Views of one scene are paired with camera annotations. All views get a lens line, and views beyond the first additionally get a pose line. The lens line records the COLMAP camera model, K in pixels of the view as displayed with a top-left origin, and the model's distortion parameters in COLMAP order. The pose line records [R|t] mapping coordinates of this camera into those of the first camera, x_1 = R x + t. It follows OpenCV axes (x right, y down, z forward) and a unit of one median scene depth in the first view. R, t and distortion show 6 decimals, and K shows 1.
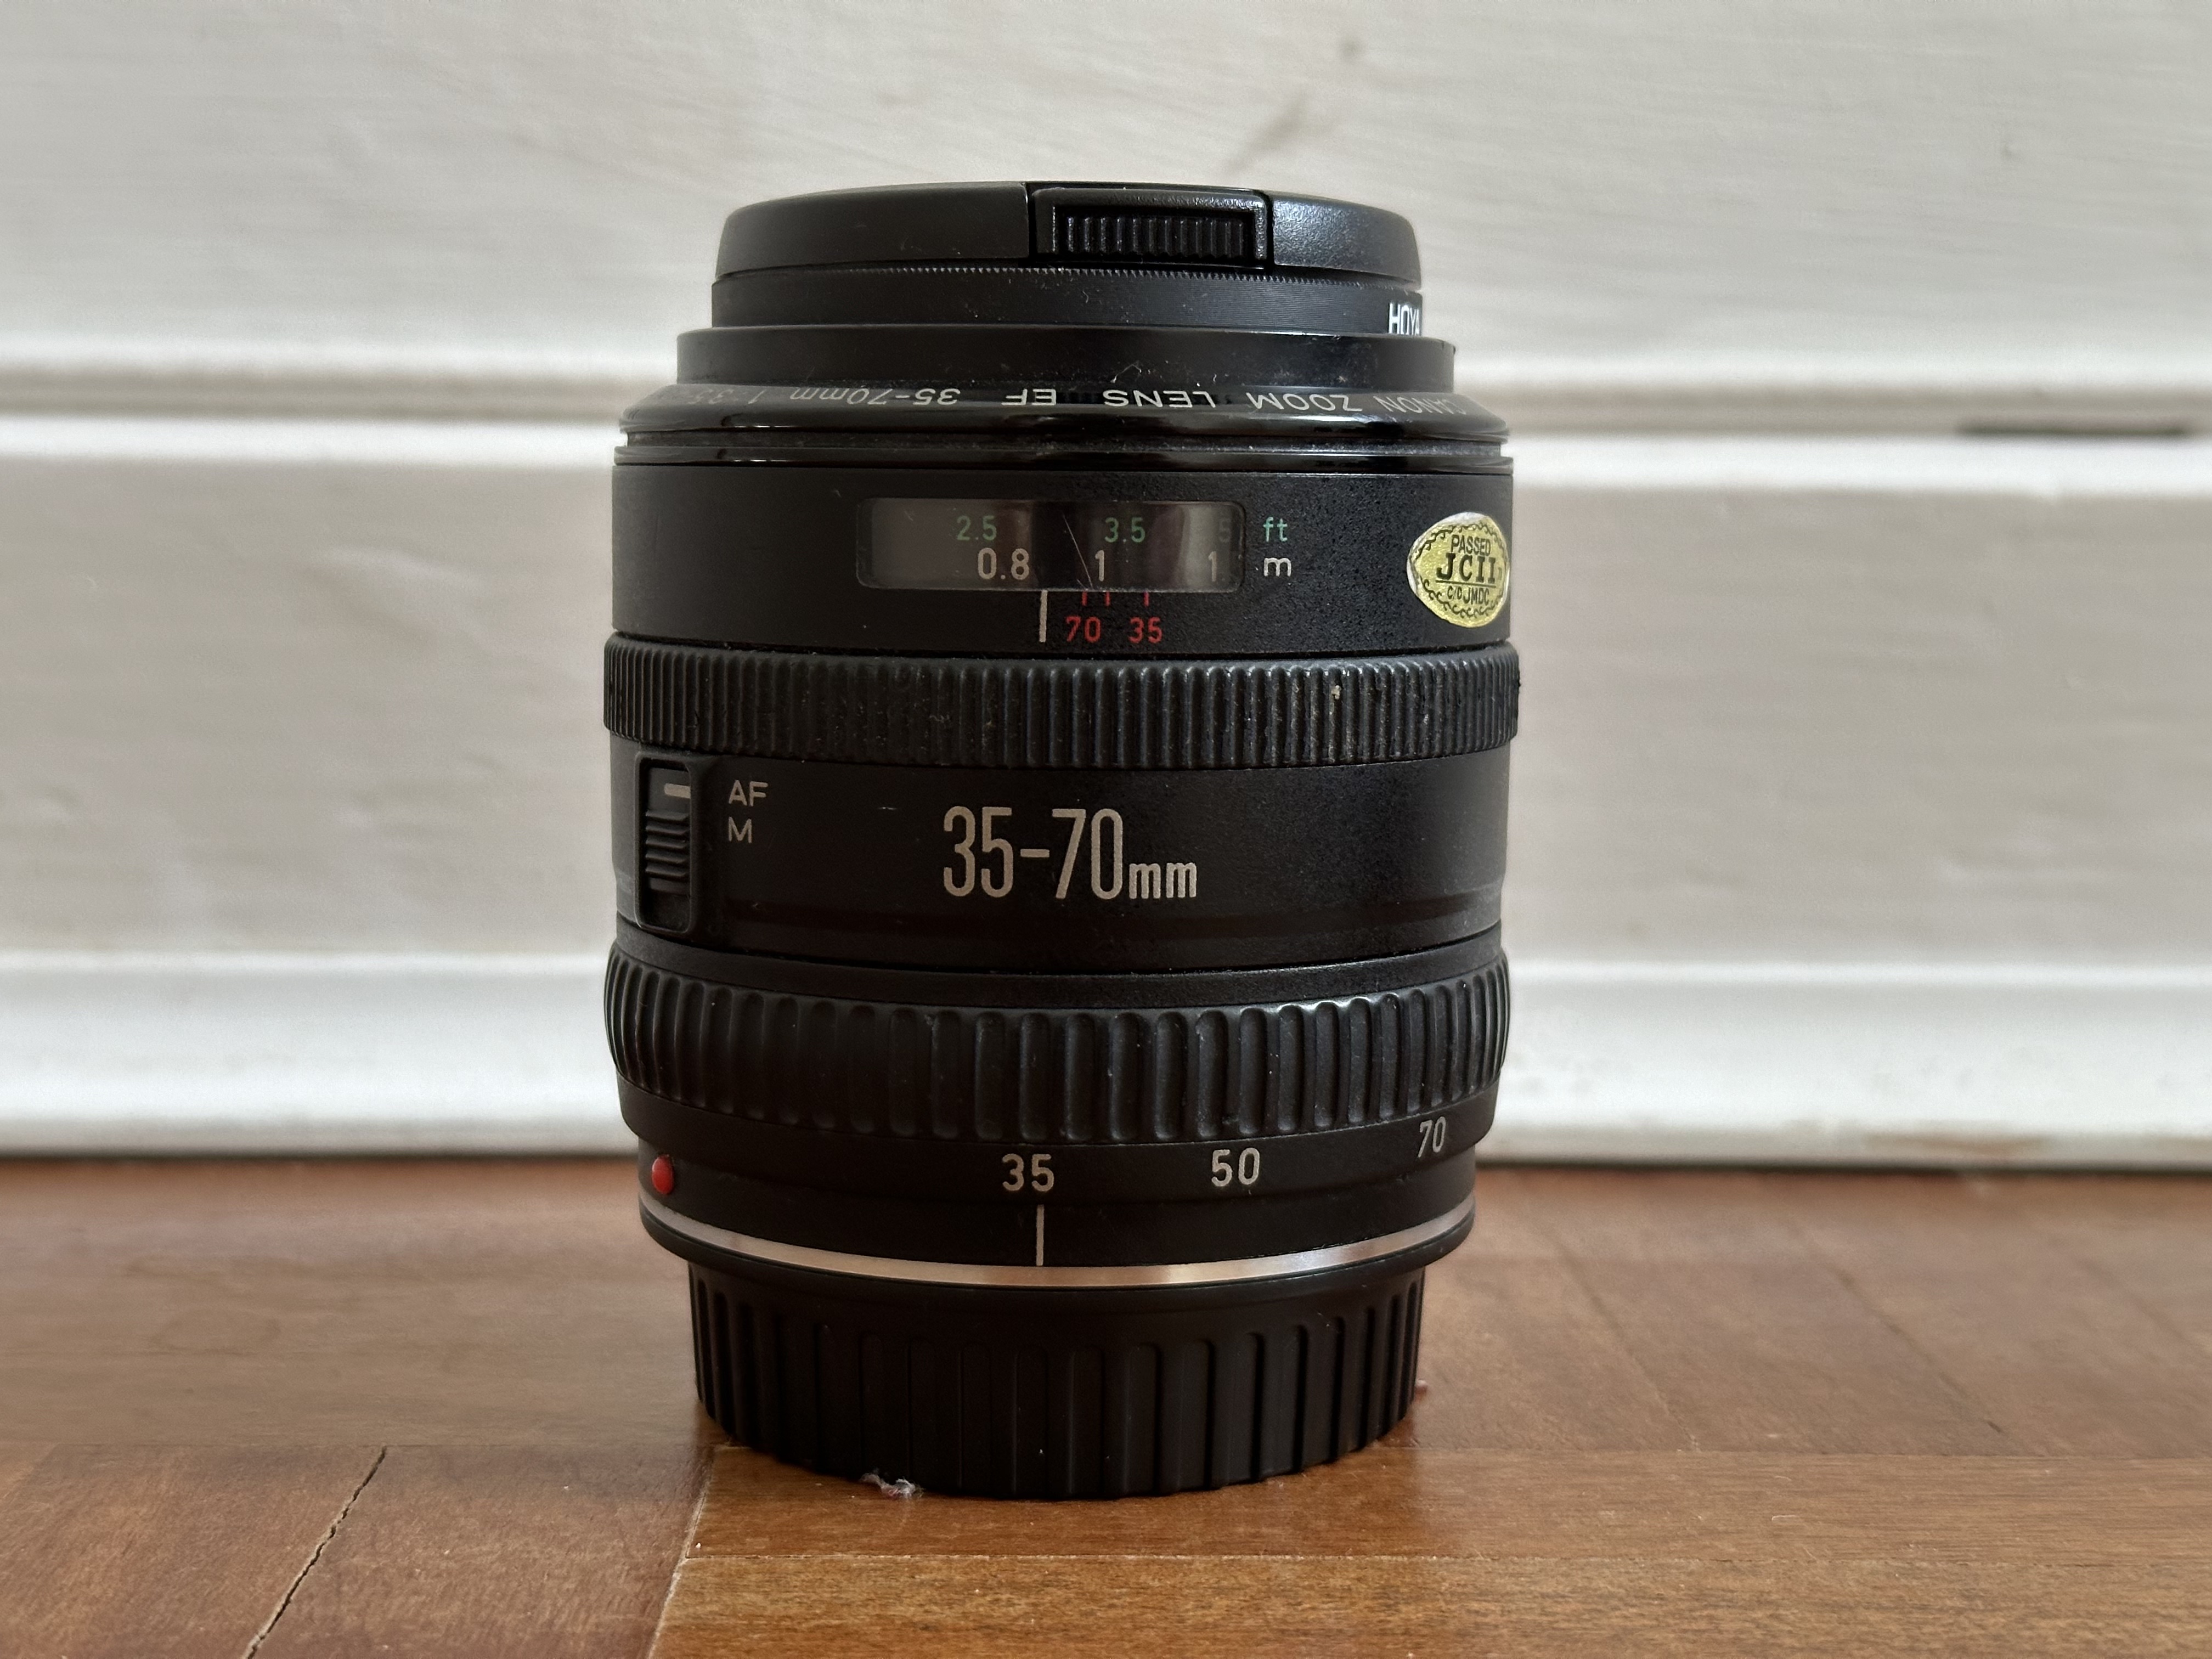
lens RADIAL K [[3246.1, 0, 1113.2], [0, 3246.1, 806.4], [0, 0, 1]] dist [0.122001, 0.000000]
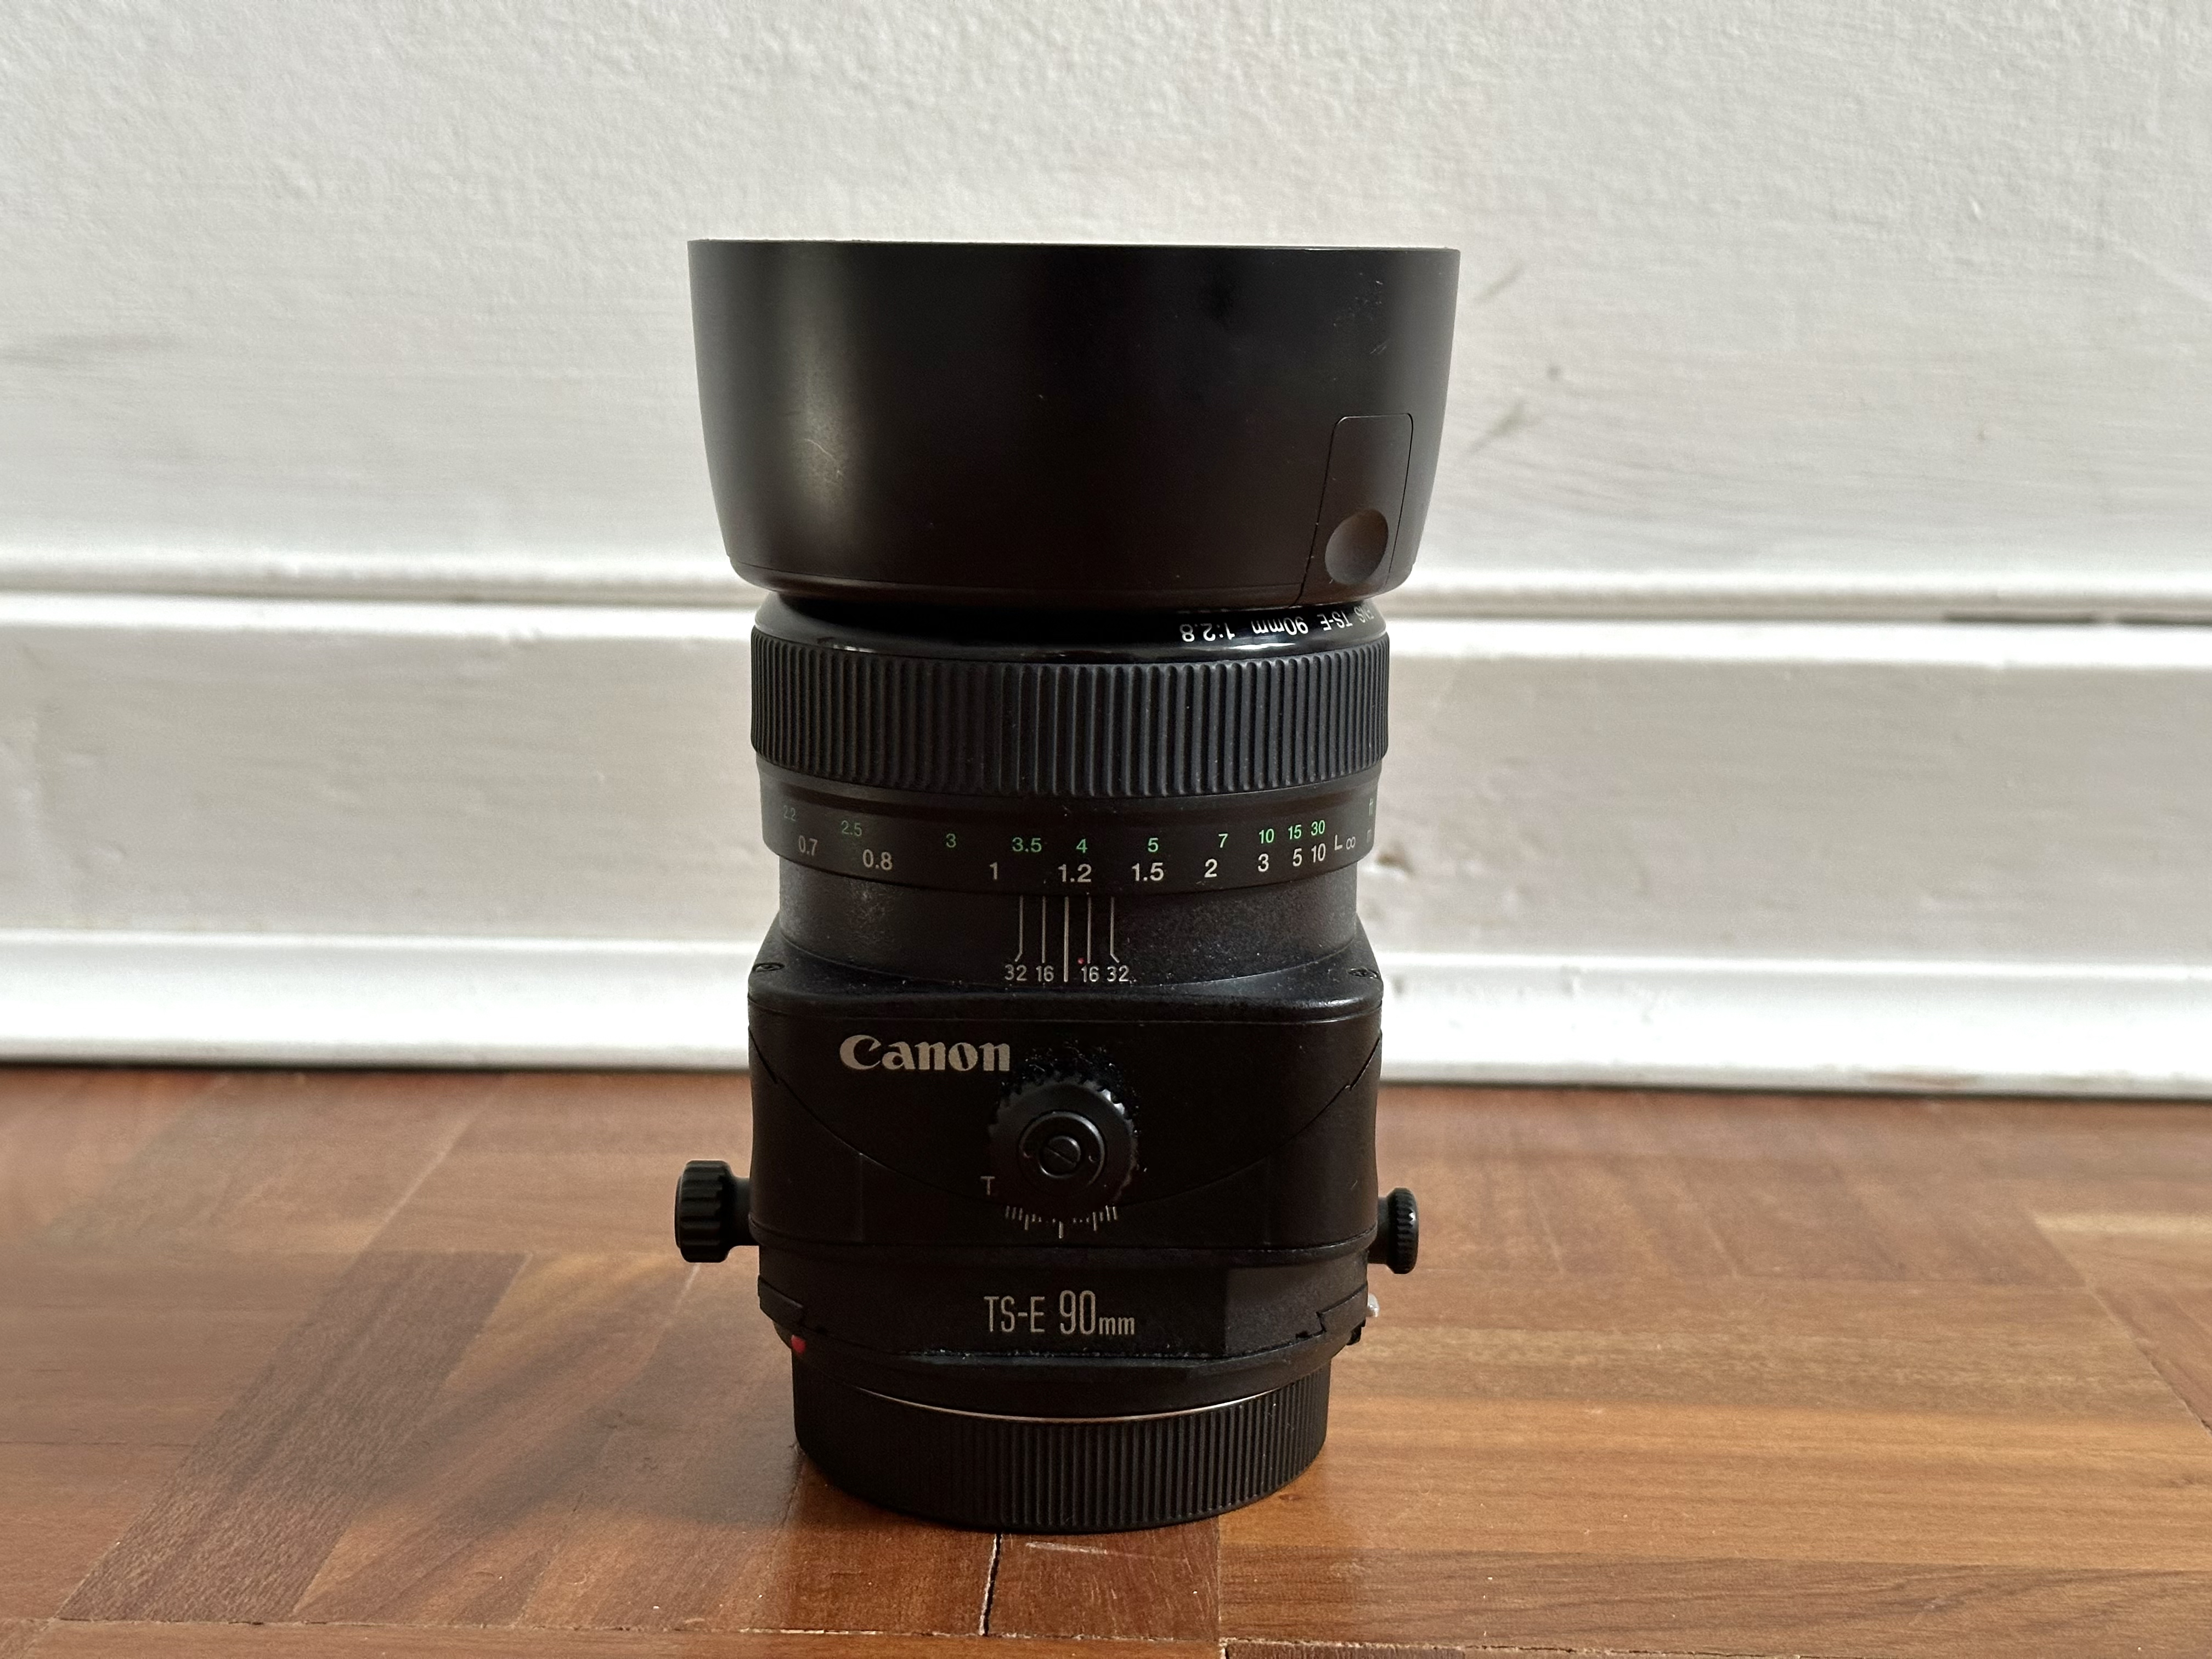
lens RADIAL K [[3246.1, 0, 1100.5], [0, 3246.1, 821.4], [0, 0, 1]] dist [0.122001, 0.000000]
pose [[0.998552, 0.009529, -0.052947, -0.063525], [-0.005109, 0.996536, 0.083003, -0.156897], [0.053555, -0.082612, 0.995142, -0.622684]]
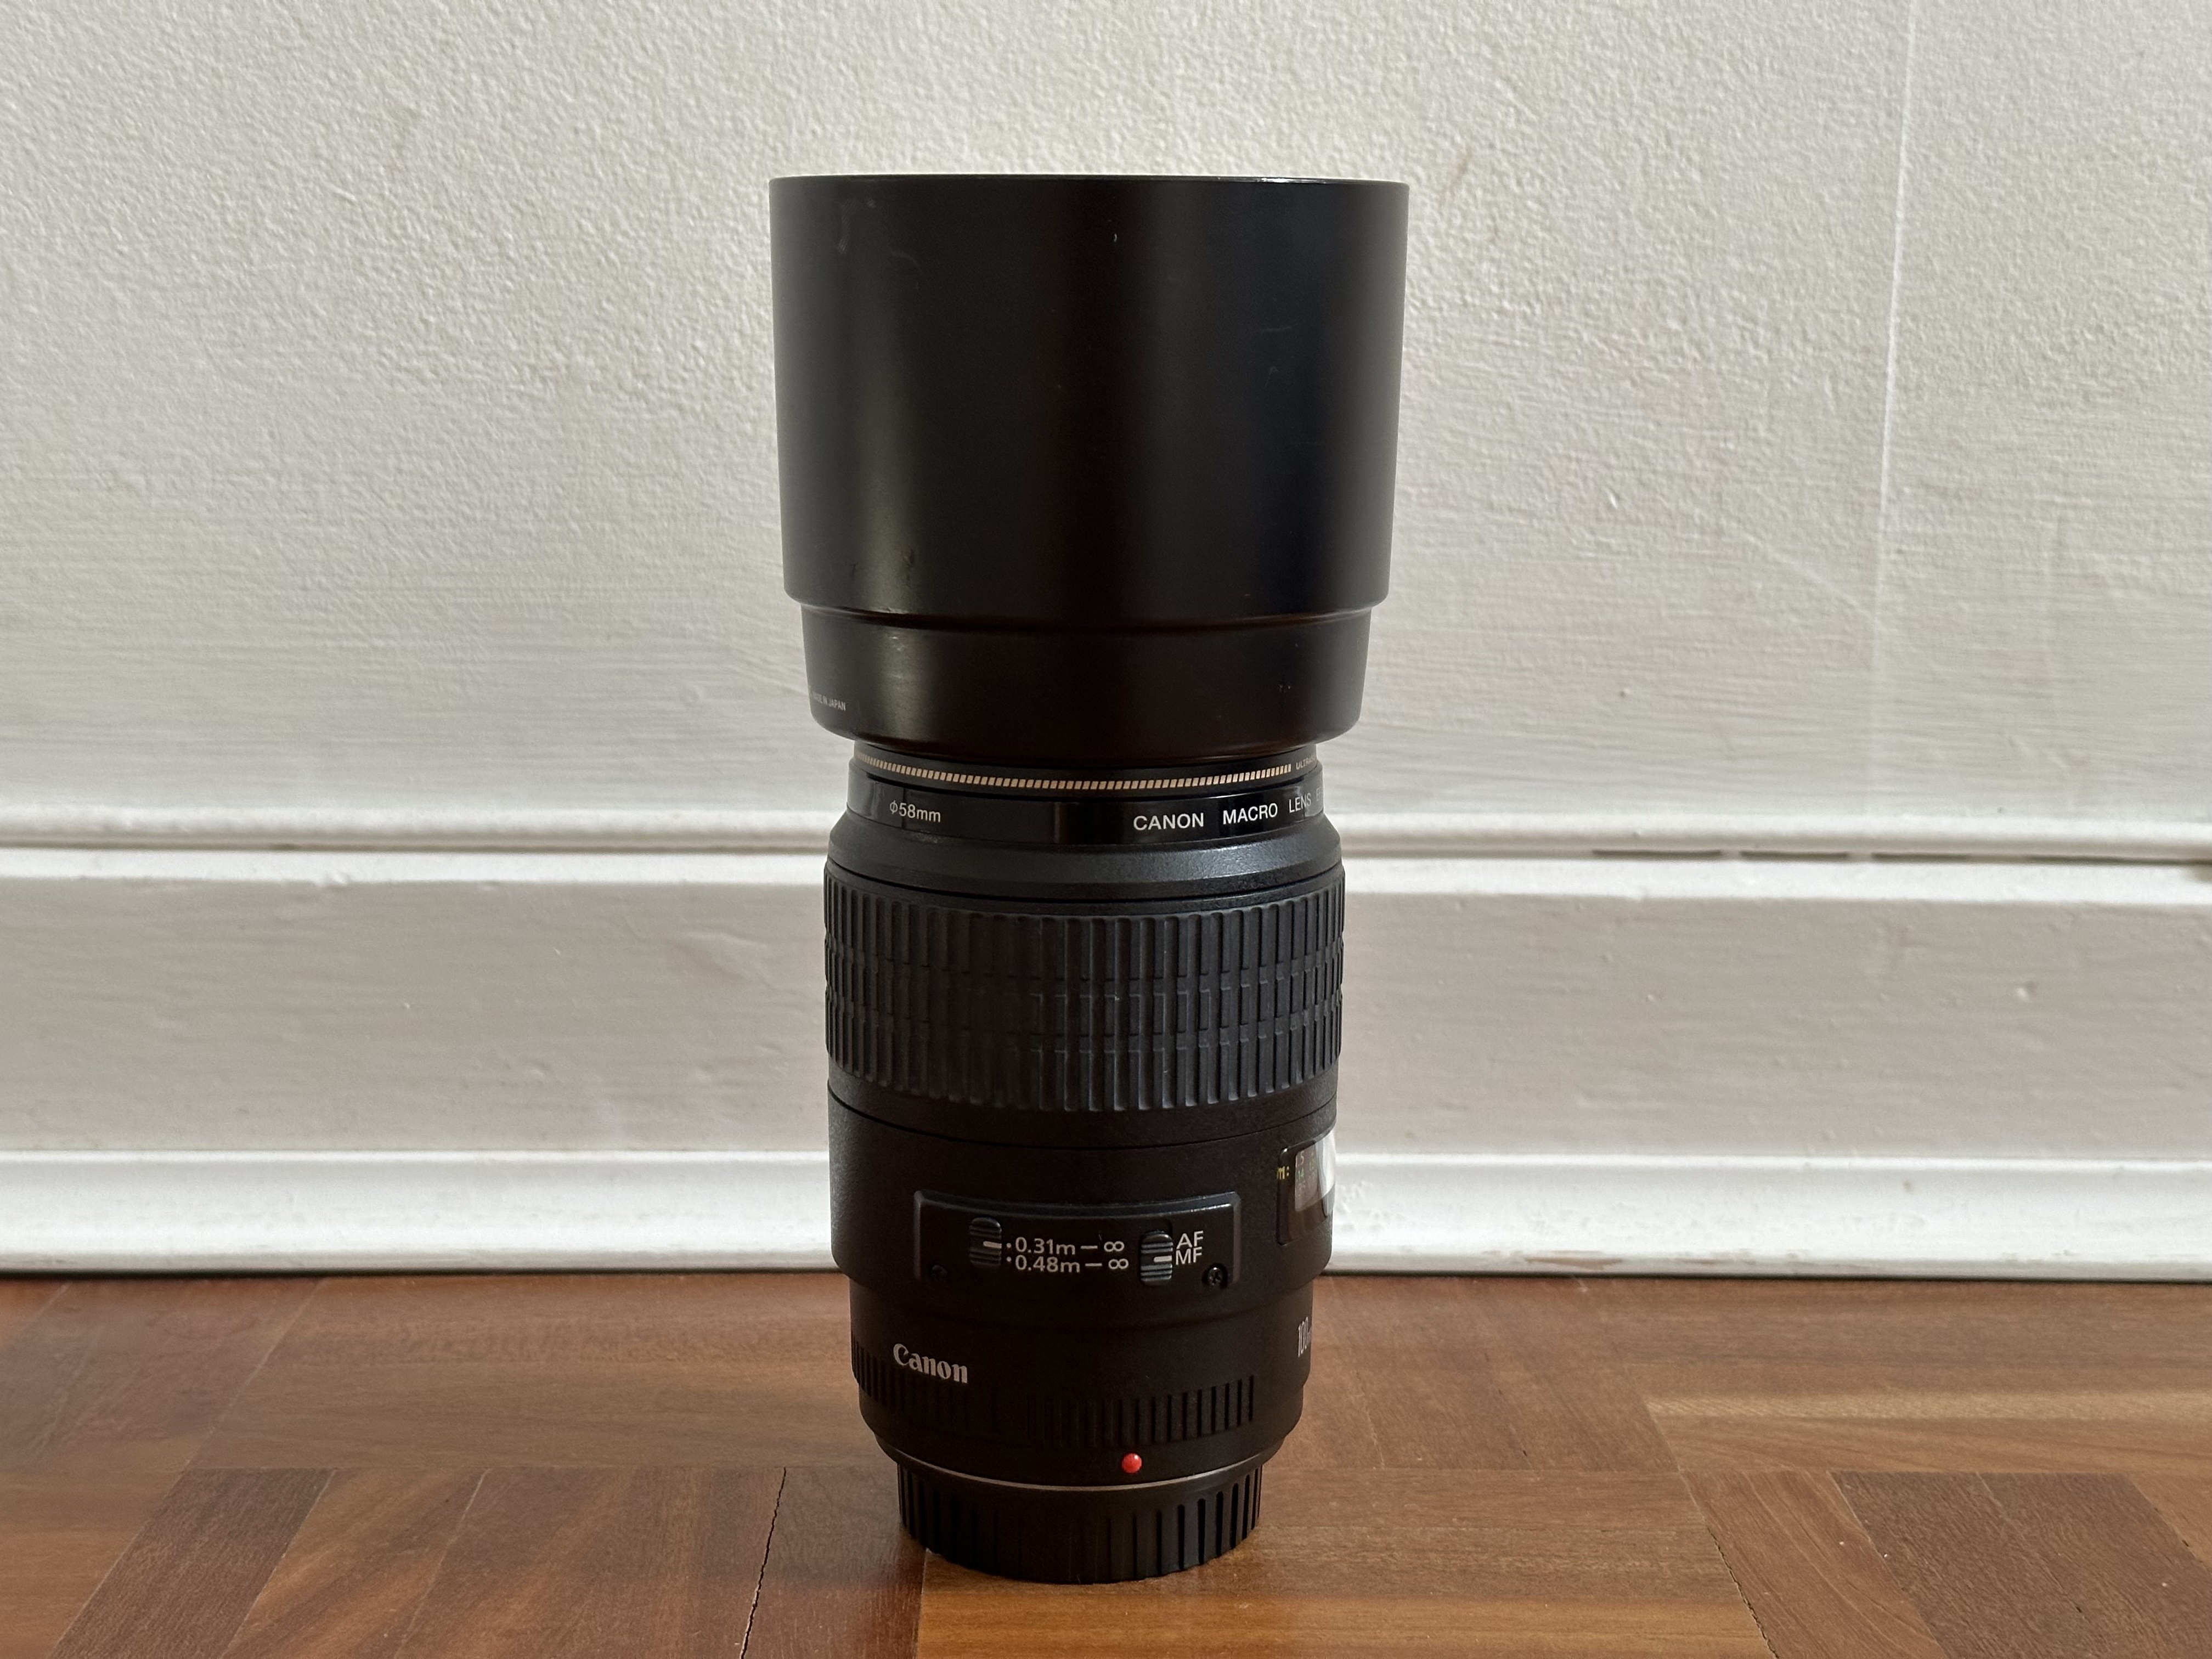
lens RADIAL K [[3246.1, 0, 1101.5], [0, 3246.1, 812.1], [0, 0, 1]] dist [0.122001, 0.000000]
pose [[0.999925, -0.000415, -0.012264, 0.013217], [0.001387, 0.996849, 0.079311, -0.299405], [0.012192, -0.079322, 0.996775, -0.825848]]
